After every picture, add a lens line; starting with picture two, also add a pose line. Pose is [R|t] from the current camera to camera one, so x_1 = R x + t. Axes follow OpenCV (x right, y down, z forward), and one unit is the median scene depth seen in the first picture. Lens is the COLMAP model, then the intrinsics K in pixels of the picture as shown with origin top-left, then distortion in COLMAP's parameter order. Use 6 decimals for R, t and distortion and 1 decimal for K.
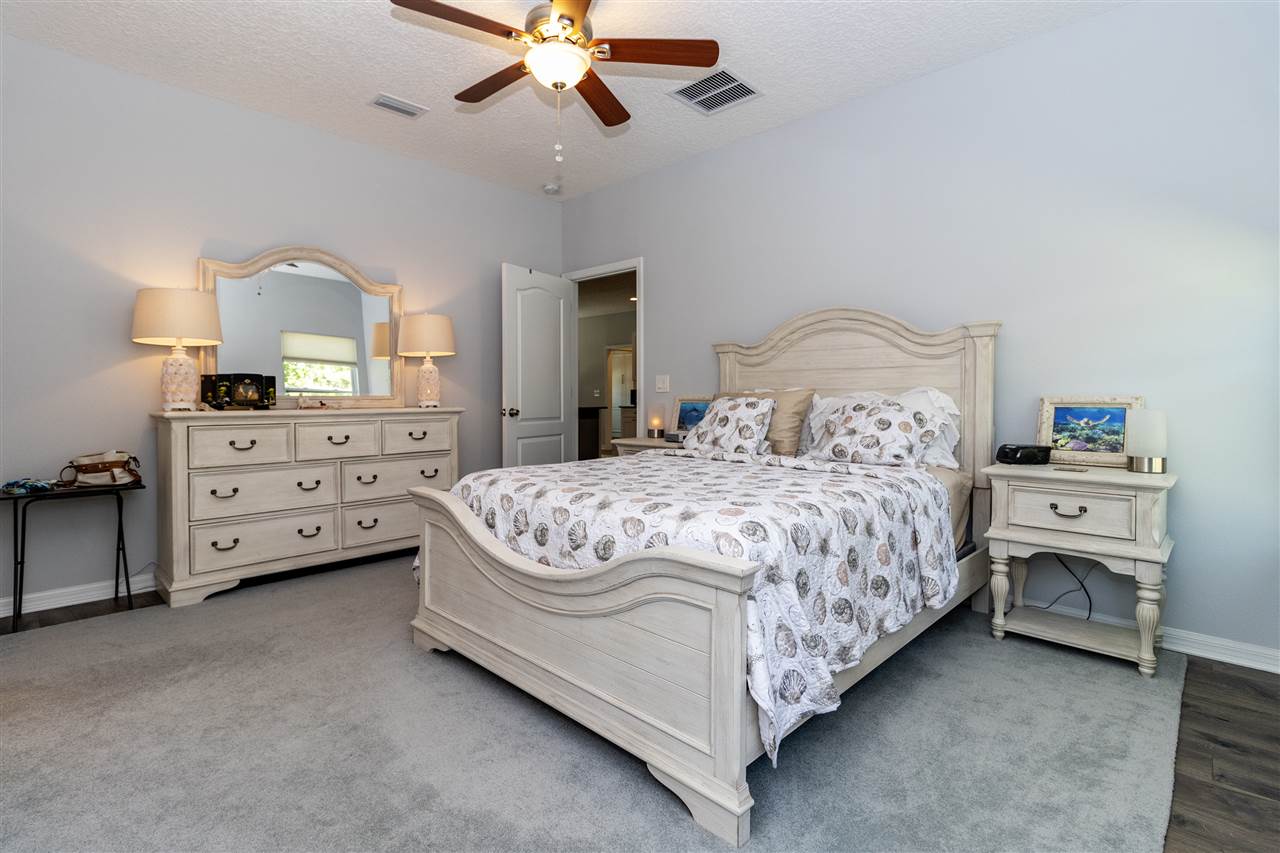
lens RADIAL K [[613.0, 0, 639.2], [0, 613.0, 420.1], [0, 0, 1]] dist [0.001261, 0.001659]
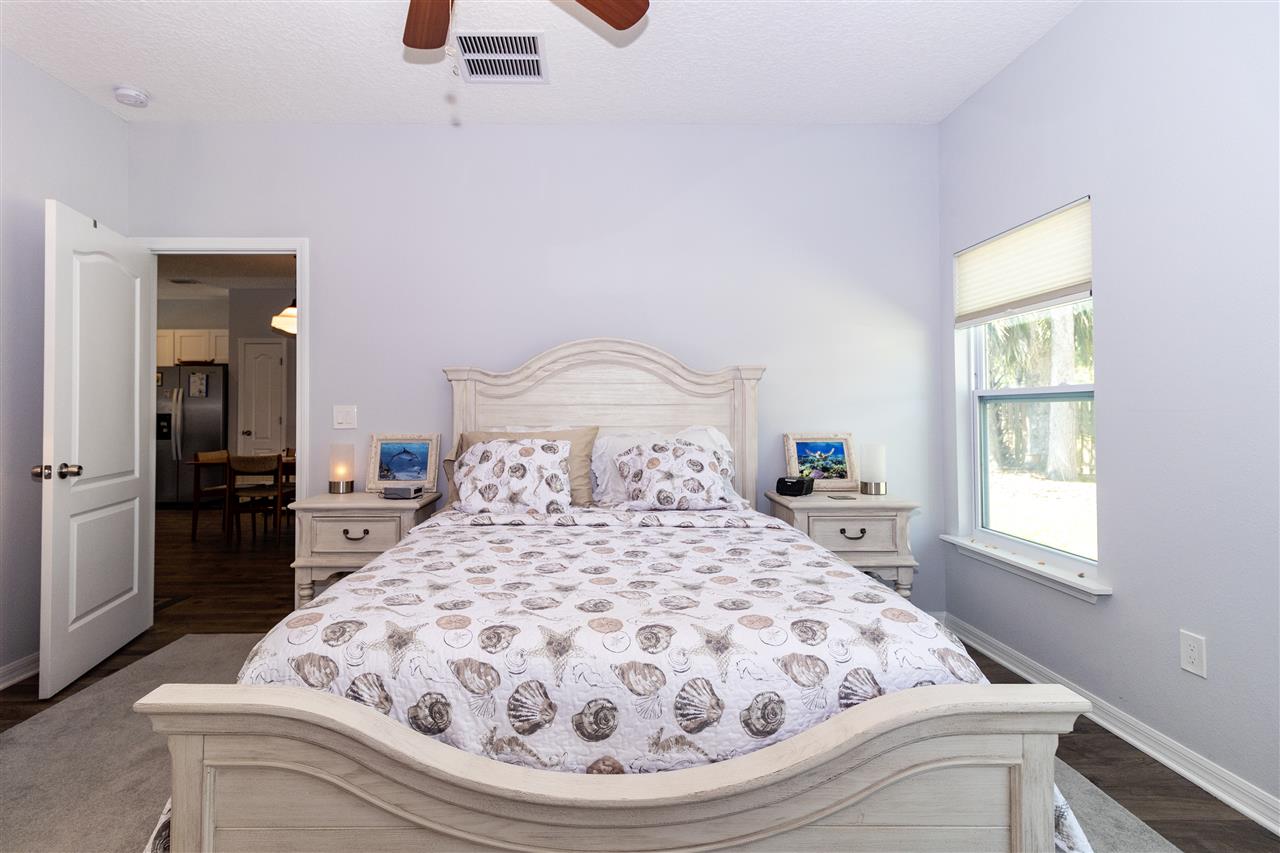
lens RADIAL K [[613.0, 0, 627.0], [0, 613.0, 414.7], [0, 0, 1]] dist [0.001261, 0.001659]
pose [[0.712020, -0.004014, 0.702148, -0.336370], [0.029306, 0.999282, -0.024005, -0.050245], [-0.701548, 0.037669, 0.711626, 0.357899]]
